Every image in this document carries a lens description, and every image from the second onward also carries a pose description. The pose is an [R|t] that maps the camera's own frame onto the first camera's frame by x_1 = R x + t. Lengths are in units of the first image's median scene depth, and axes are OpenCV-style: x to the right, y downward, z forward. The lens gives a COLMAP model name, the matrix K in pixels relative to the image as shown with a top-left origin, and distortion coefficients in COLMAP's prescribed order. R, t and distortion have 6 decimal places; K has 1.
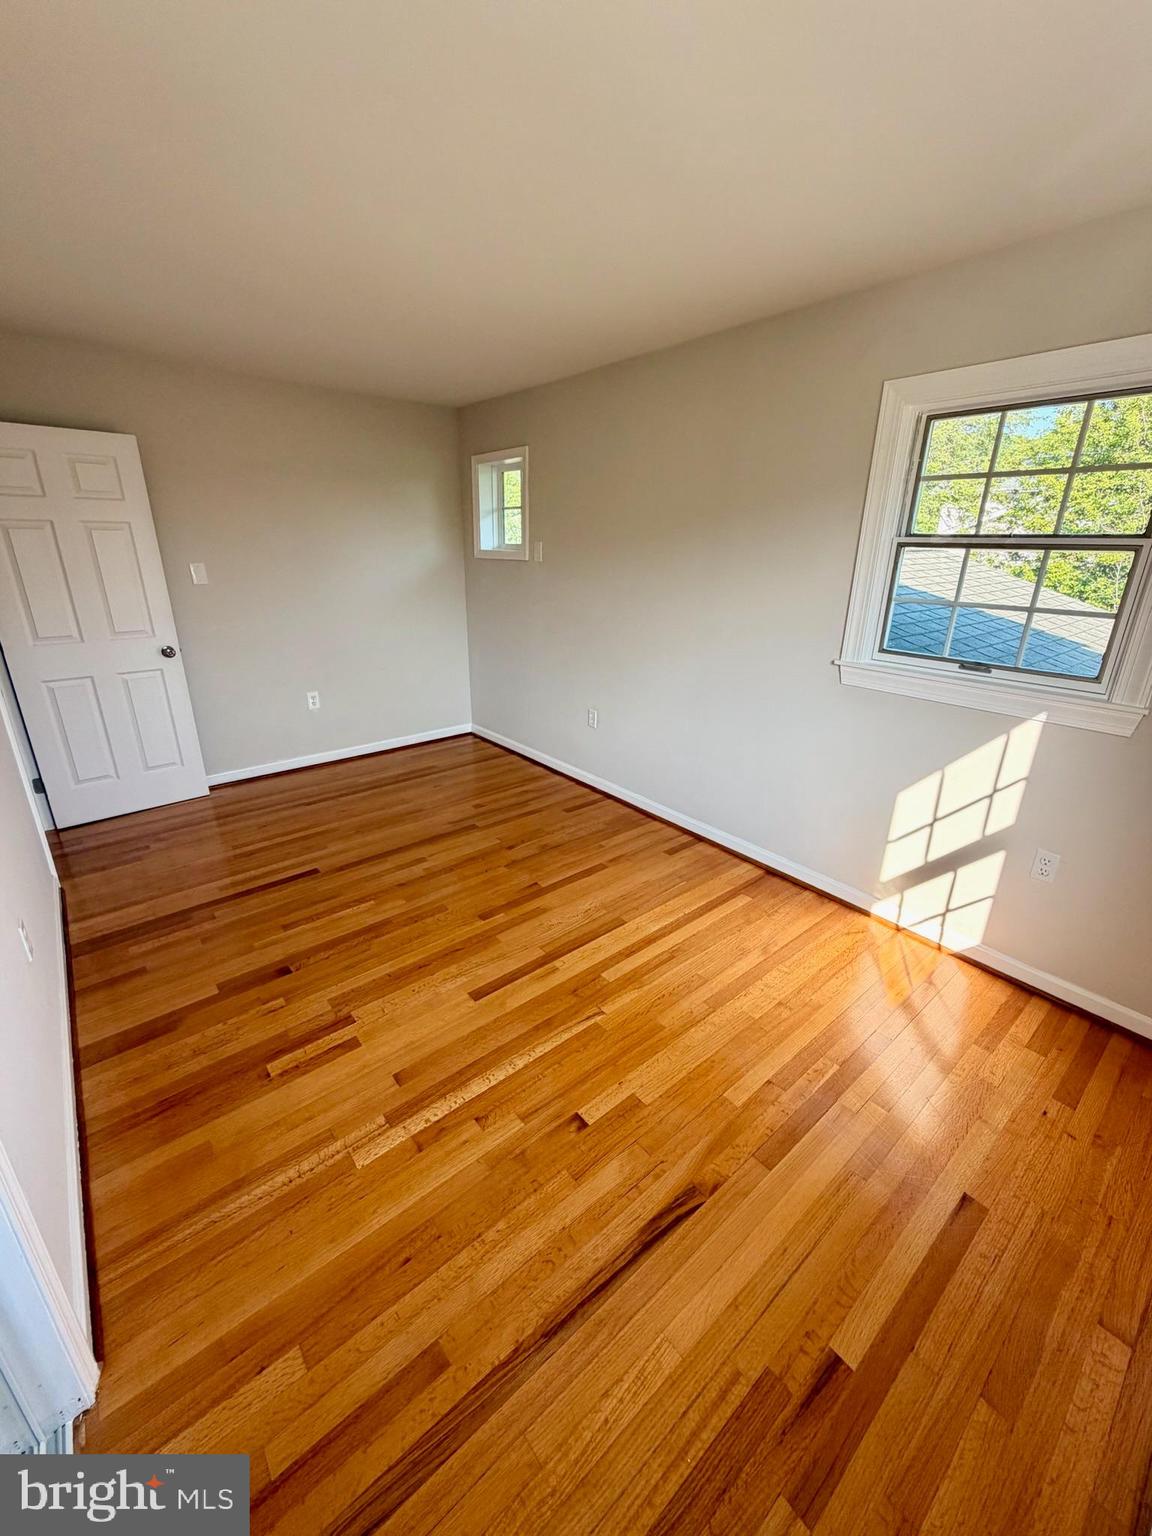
lens RADIAL K [[612.0, 0, 579.7], [0, 612.0, 769.6], [0, 0, 1]] dist [-0.001675, 0.001336]
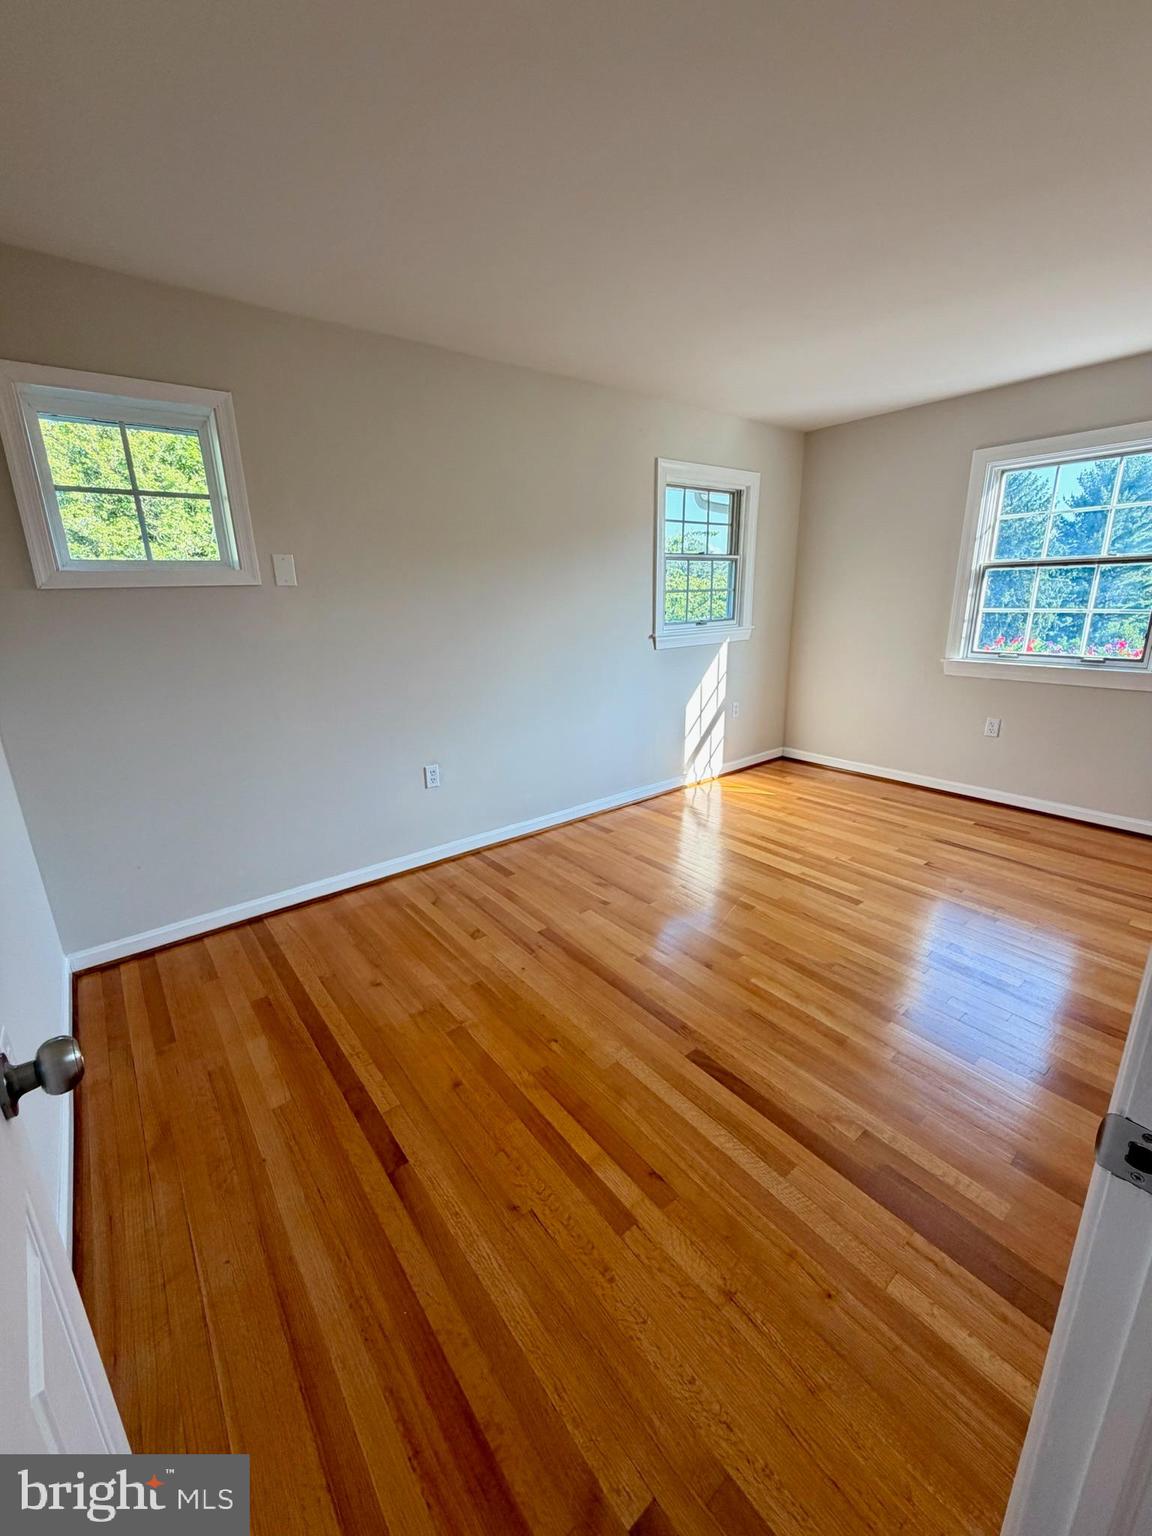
lens RADIAL K [[612.0, 0, 576.5], [0, 612.0, 774.6], [0, 0, 1]] dist [-0.001675, 0.001336]
pose [[0.020739, -0.301345, 0.953290, -0.919390], [0.373410, 0.886829, 0.272213, -0.292922], [-0.927434, 0.350323, 0.130917, 0.909678]]
